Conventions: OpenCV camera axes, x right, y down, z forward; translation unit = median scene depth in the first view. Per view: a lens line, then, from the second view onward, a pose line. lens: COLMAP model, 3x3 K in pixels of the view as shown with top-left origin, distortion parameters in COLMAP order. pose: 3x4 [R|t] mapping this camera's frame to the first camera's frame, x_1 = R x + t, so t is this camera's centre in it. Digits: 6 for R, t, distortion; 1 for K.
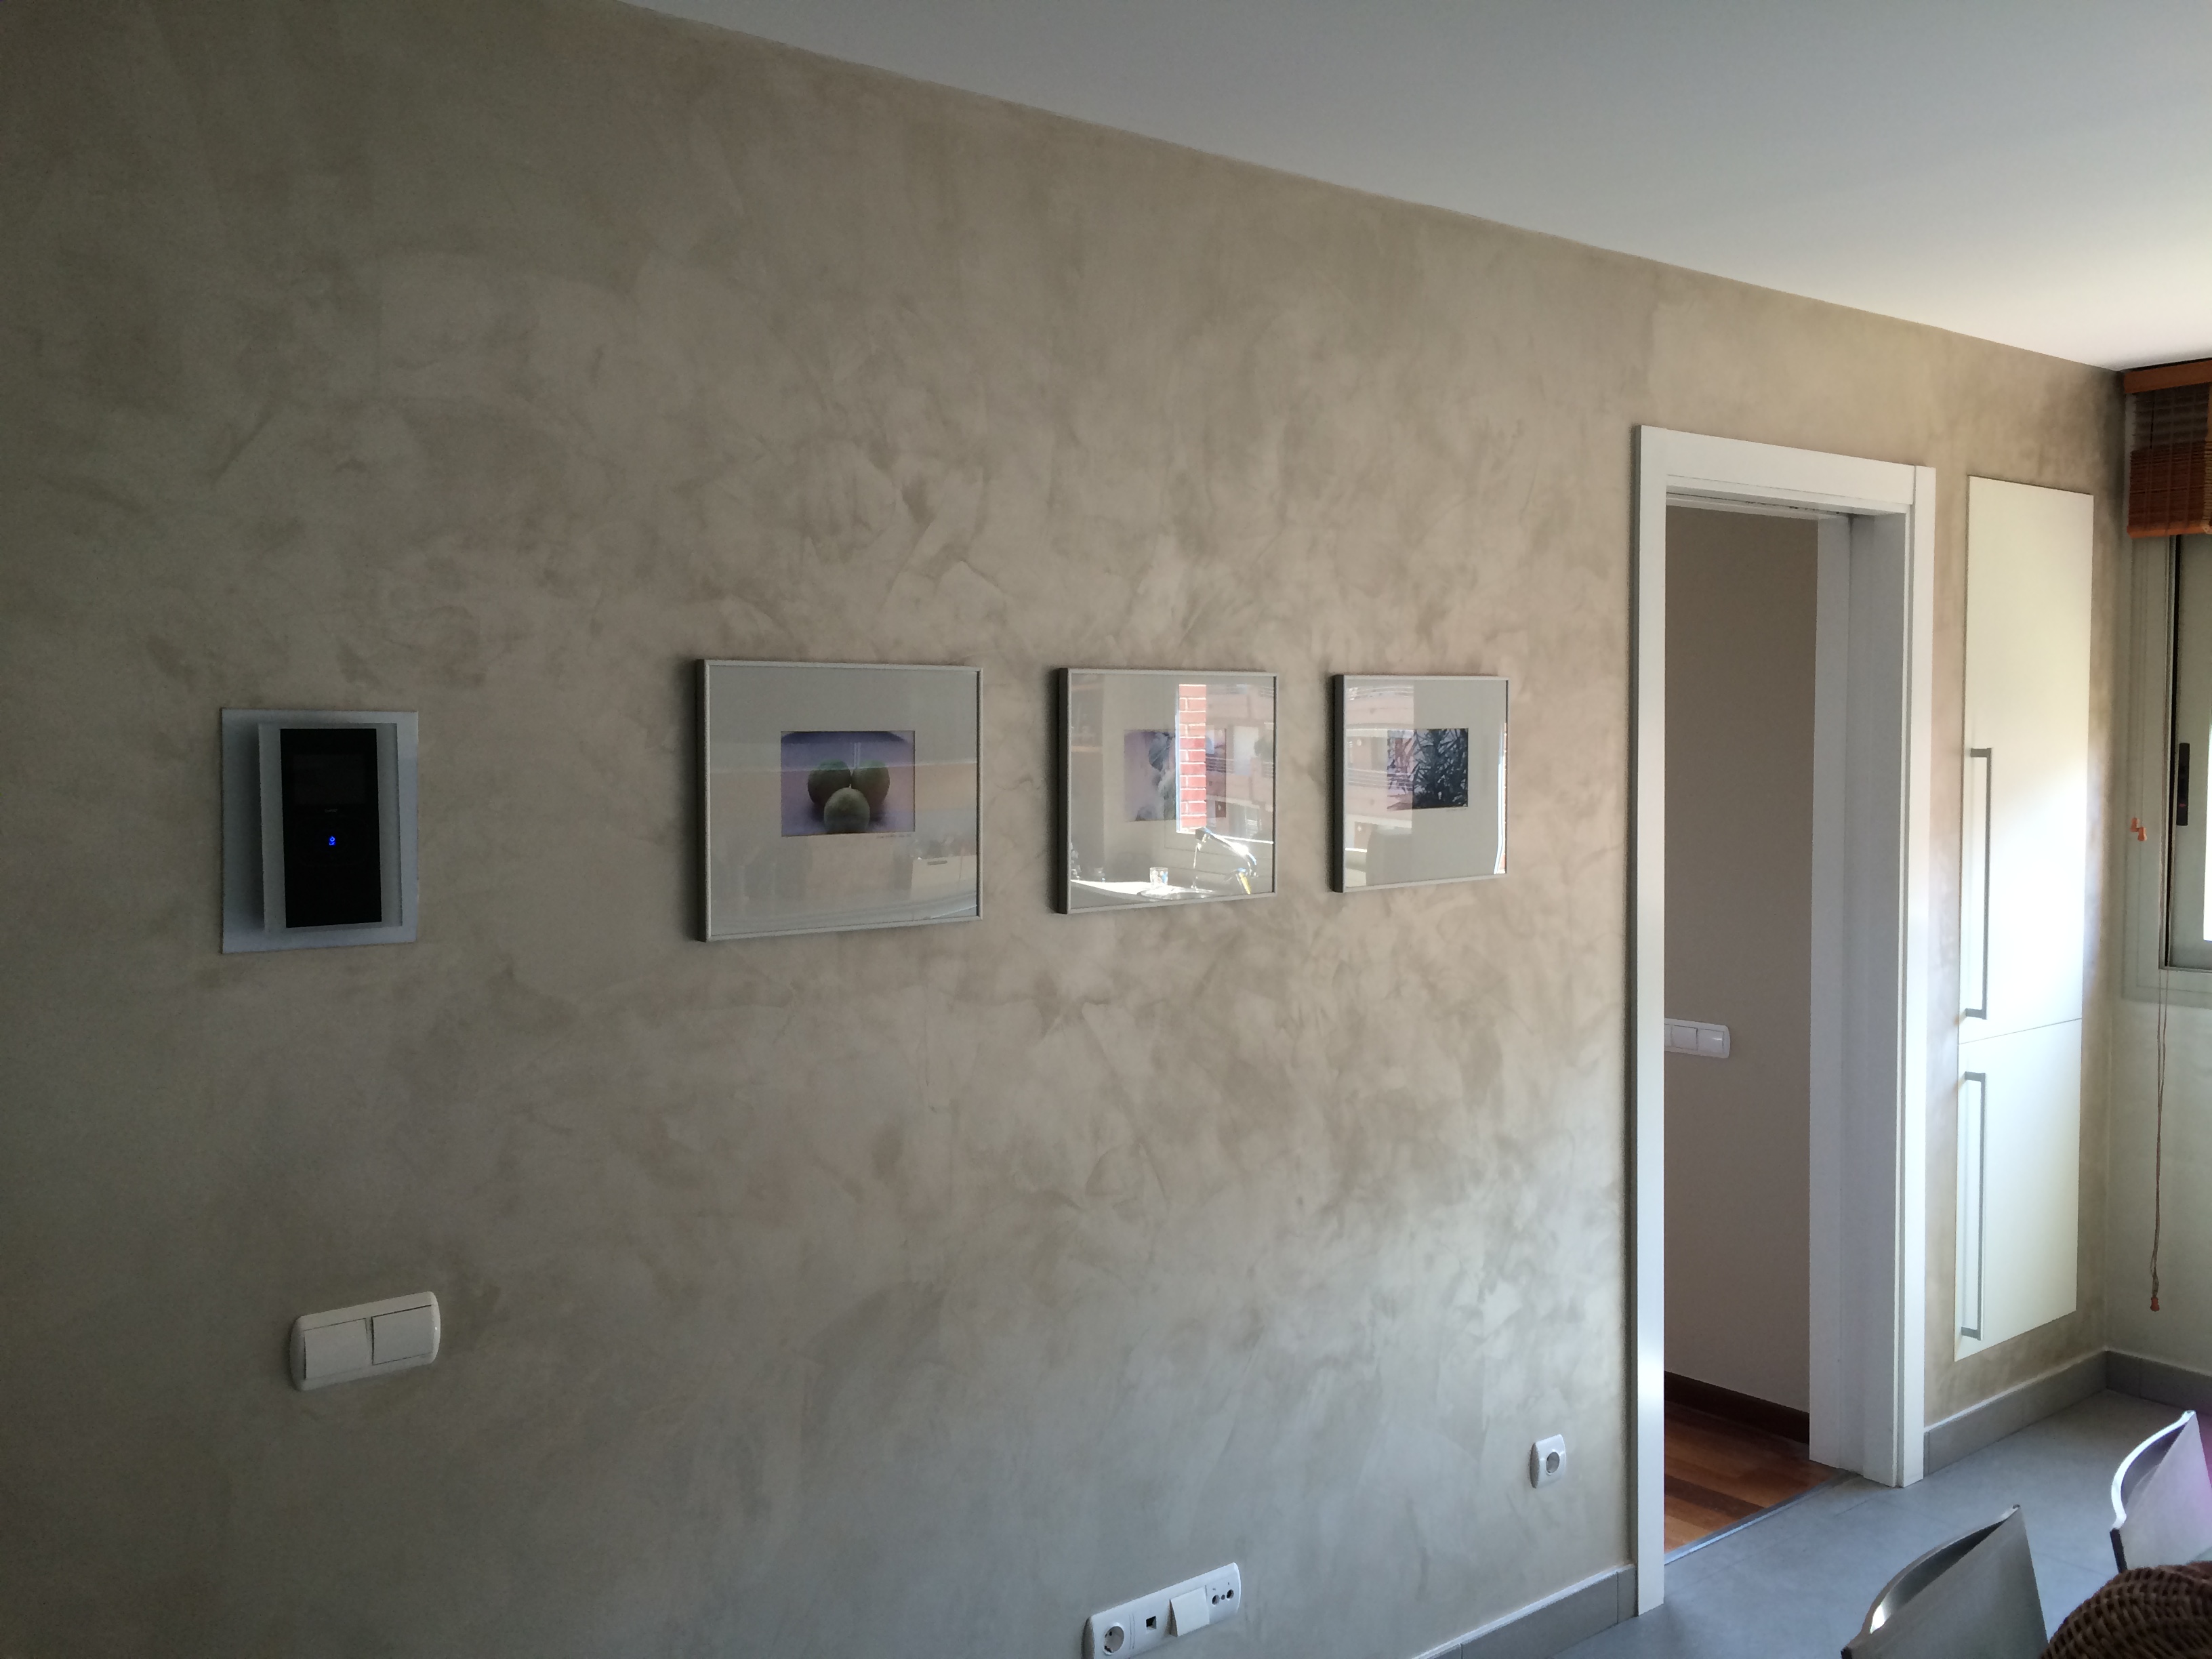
lens RADIAL K [[1889.2, 0, 1106.0], [0, 1889.2, 829.5], [0, 0, 1]] dist [0.092778, -0.123602]
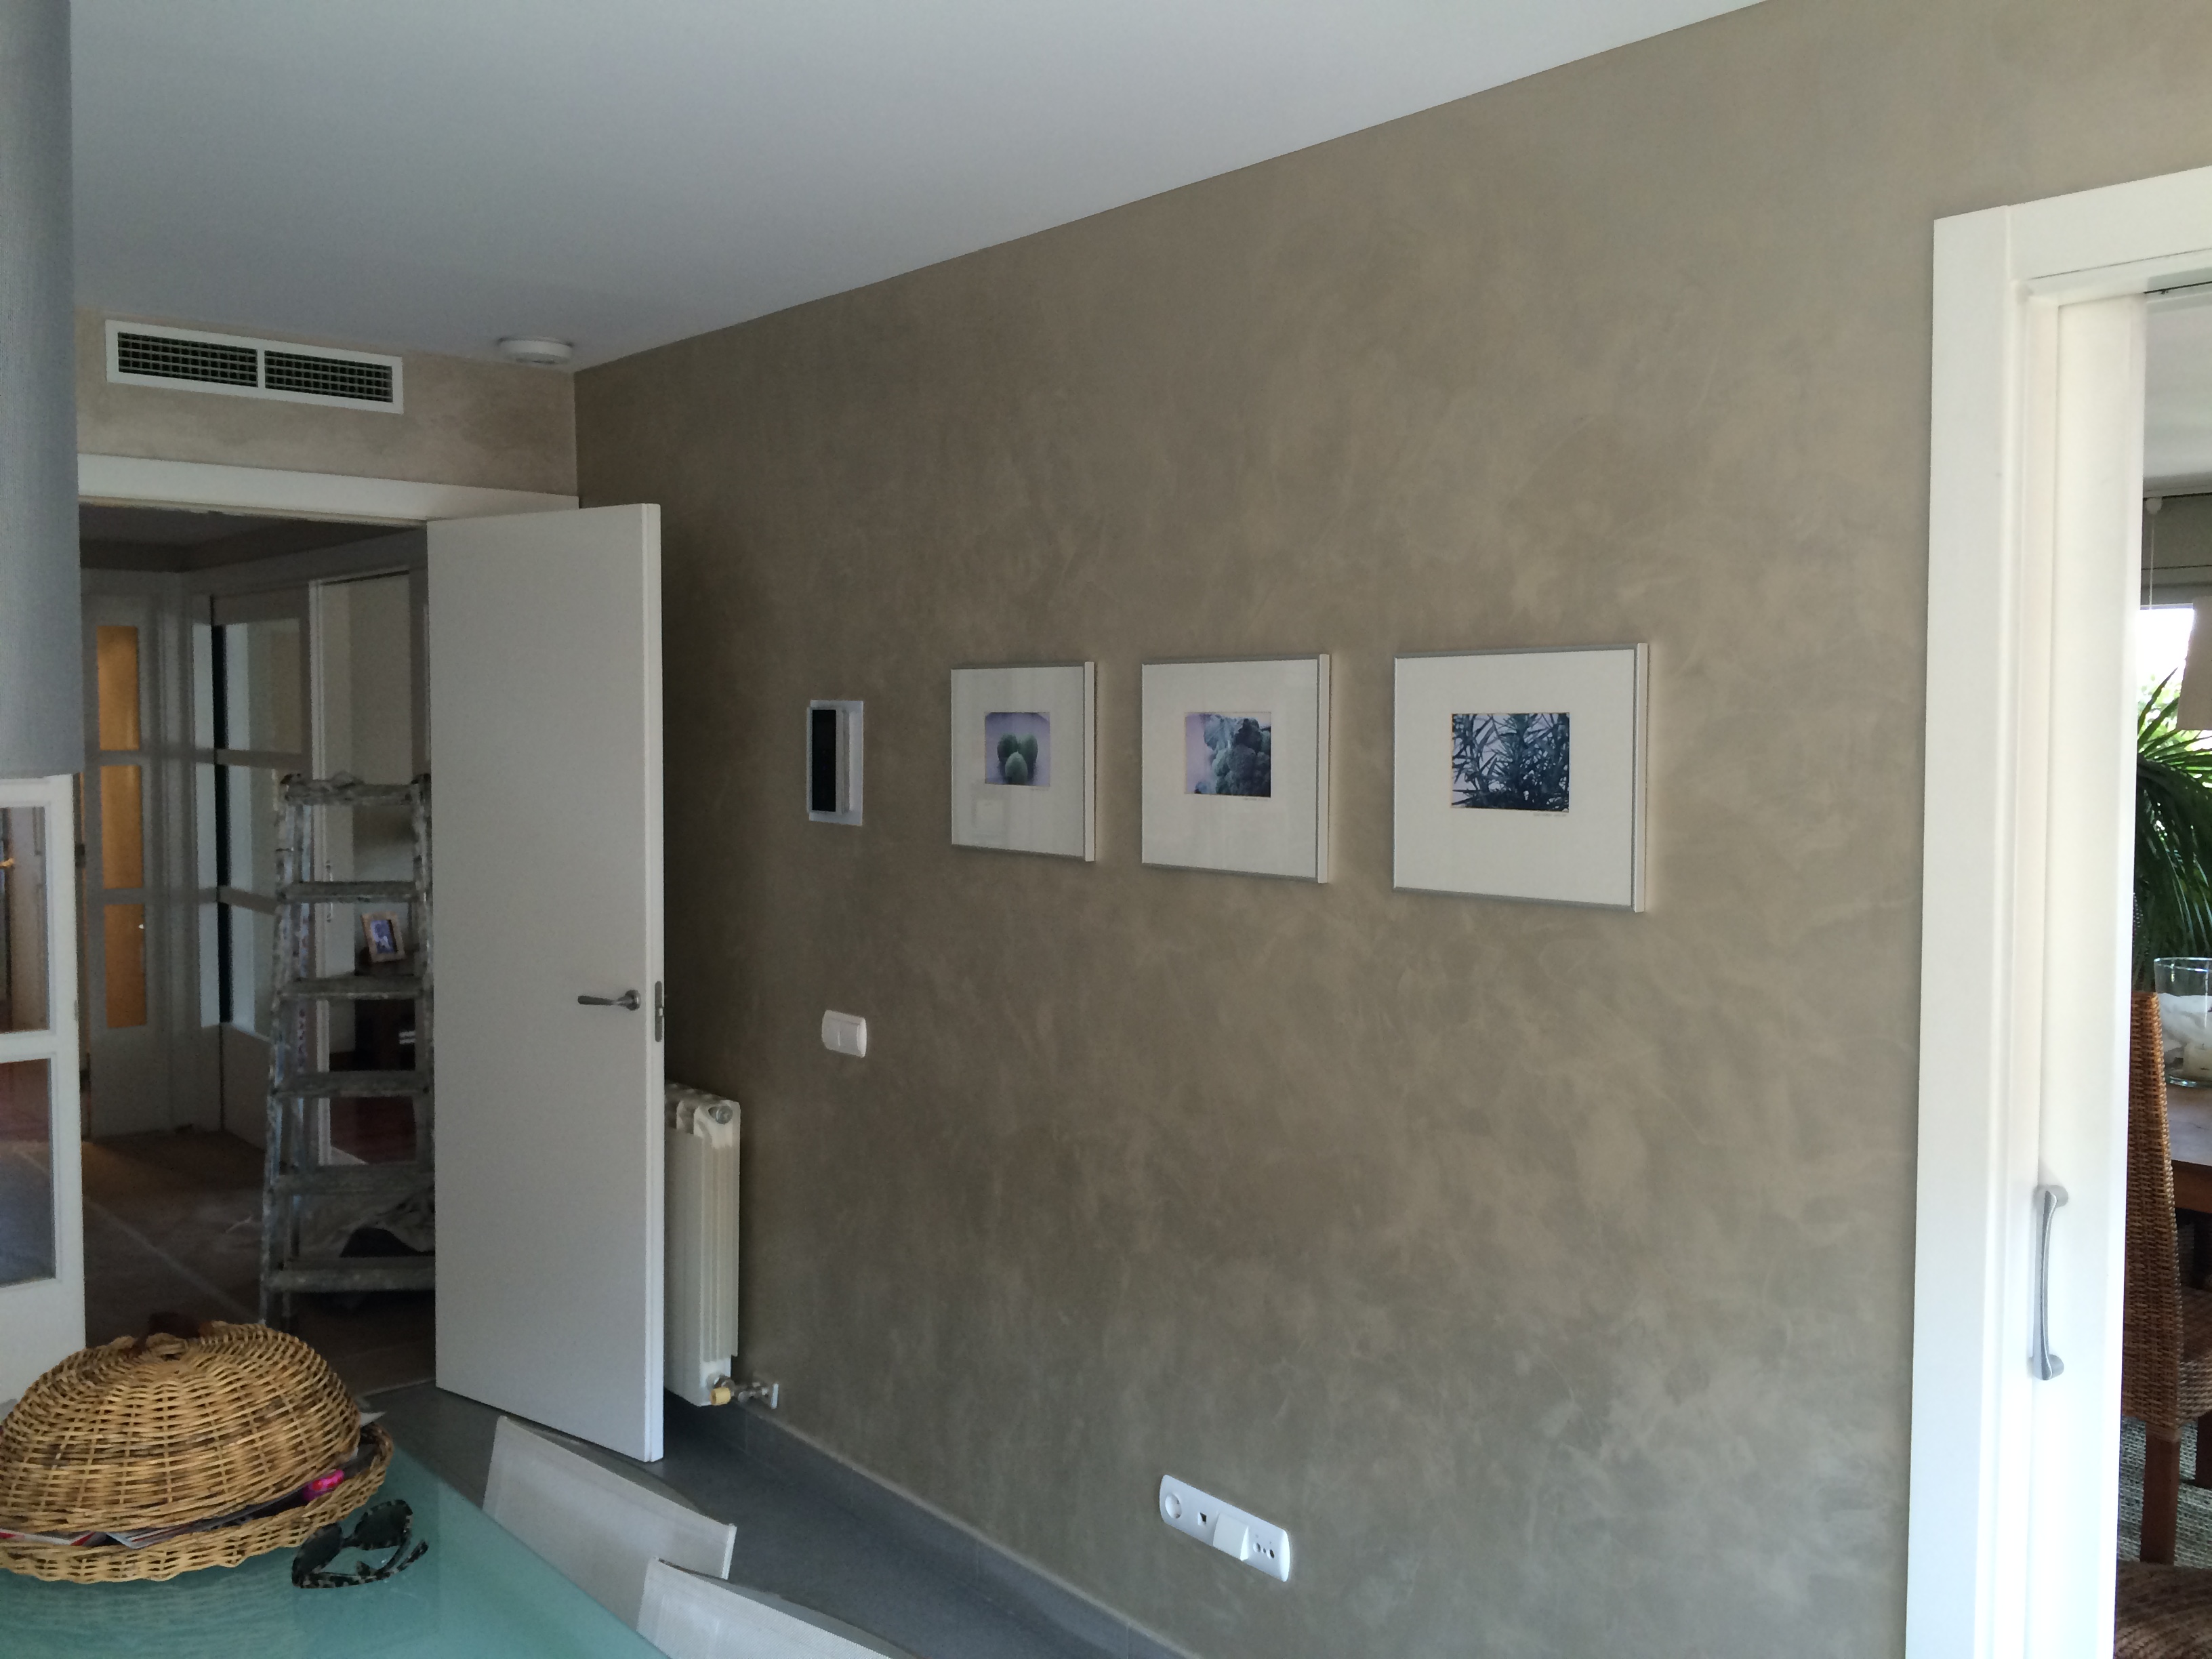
lens RADIAL K [[1889.2, 0, 1106.0], [0, 1889.2, 829.5], [0, 0, 1]] dist [0.092778, -0.123602]
pose [[0.013070, 0.049545, -0.998686, 0.994032], [-0.074087, 0.996074, 0.048446, -0.029660], [0.997166, 0.073356, 0.016689, 0.815623]]
